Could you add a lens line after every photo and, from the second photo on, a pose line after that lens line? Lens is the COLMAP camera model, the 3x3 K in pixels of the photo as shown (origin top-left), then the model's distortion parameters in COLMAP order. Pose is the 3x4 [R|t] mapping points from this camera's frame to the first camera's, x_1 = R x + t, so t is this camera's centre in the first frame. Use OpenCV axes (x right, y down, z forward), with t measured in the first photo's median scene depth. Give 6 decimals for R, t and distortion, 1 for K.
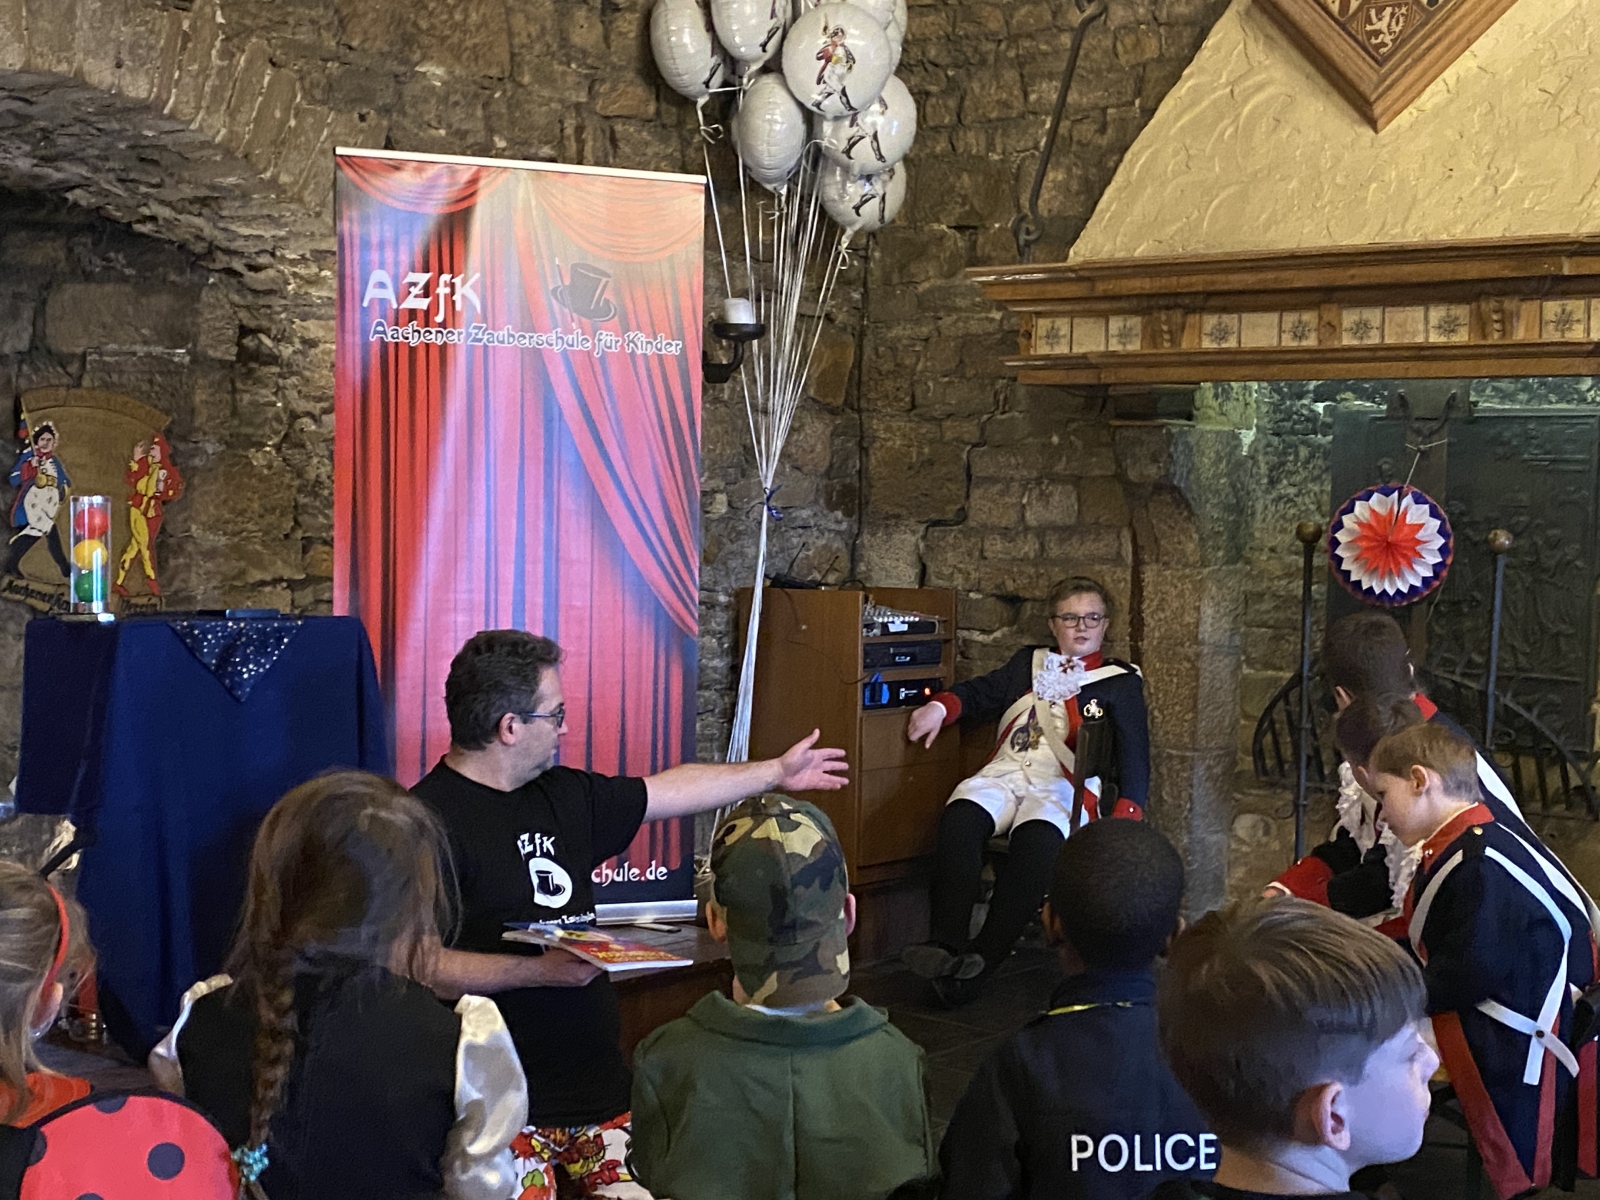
lens RADIAL K [[2190.1, 0, 806.2], [0, 2190.1, 592.1], [0, 0, 1]] dist [0.105608, 0.000000]
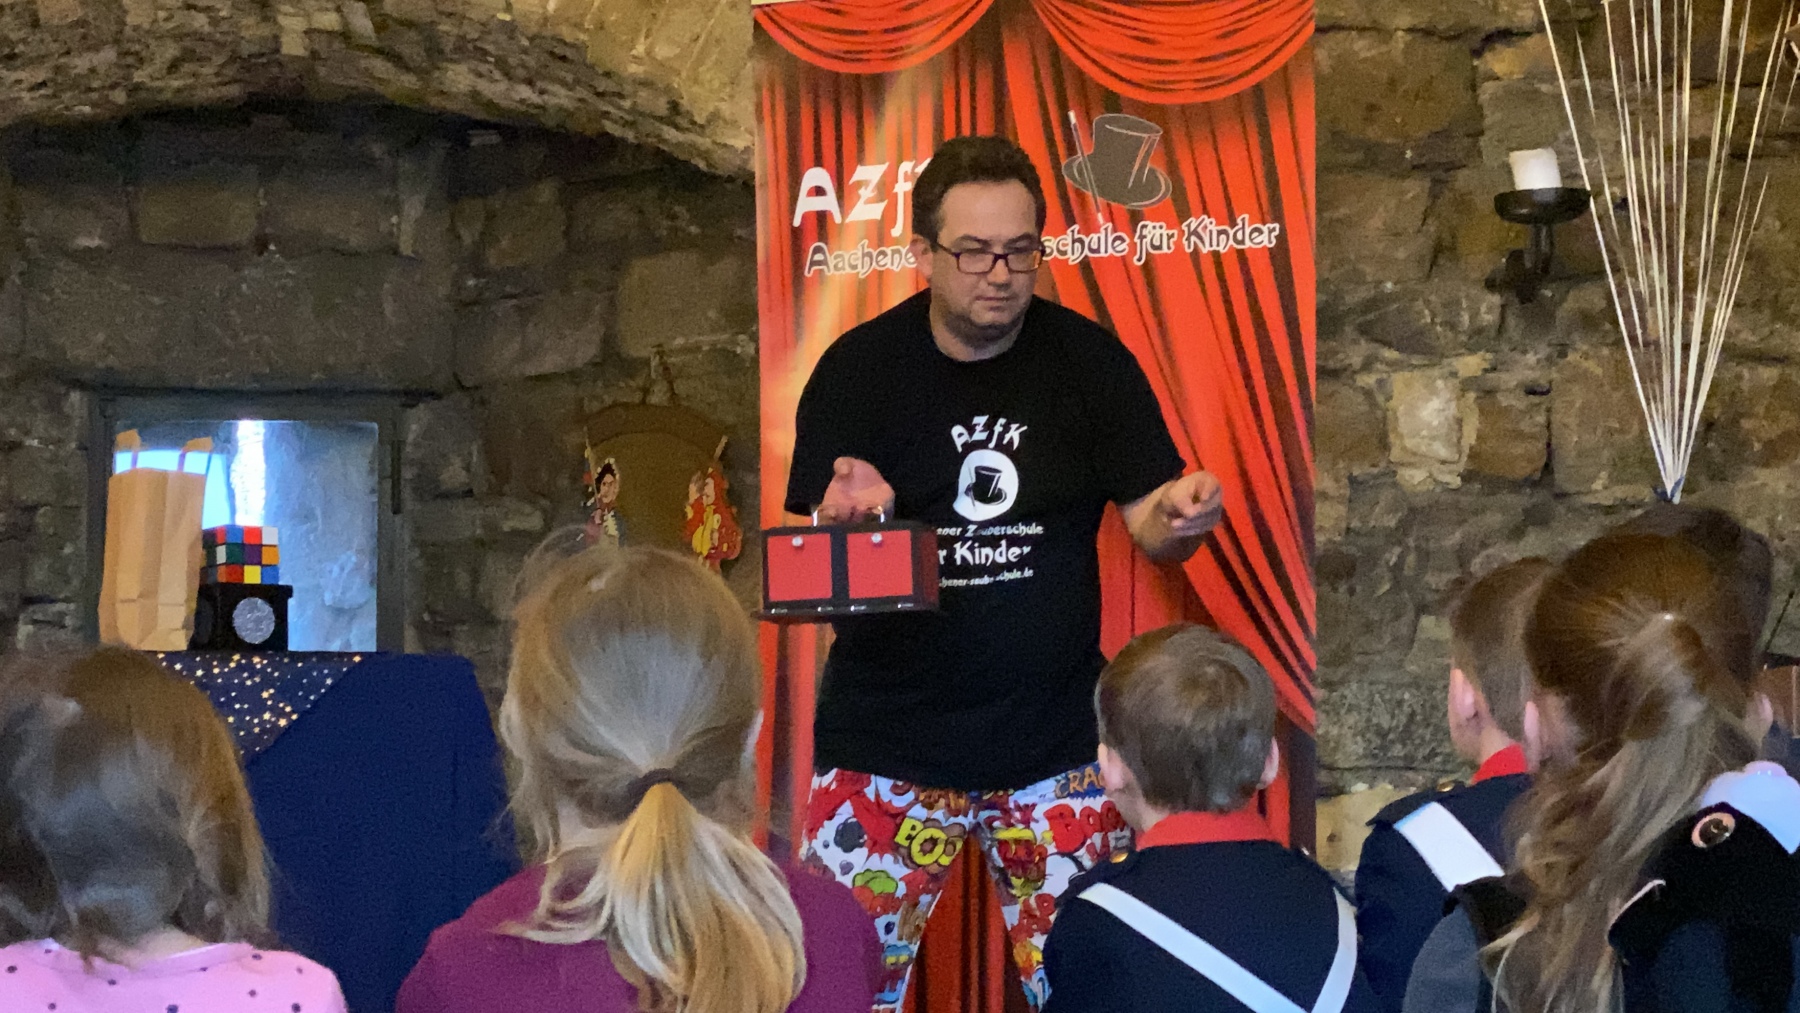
lens RADIAL K [[4046.7, 0, 887.6], [0, 4046.7, 515.0], [0, 0, 1]] dist [0.081905, 0.000000]
pose [[0.726474, -0.072911, -0.683316, 0.583008], [-0.011624, 0.992909, -0.118304, 0.089194], [0.687096, 0.093887, 0.720475, 0.150838]]
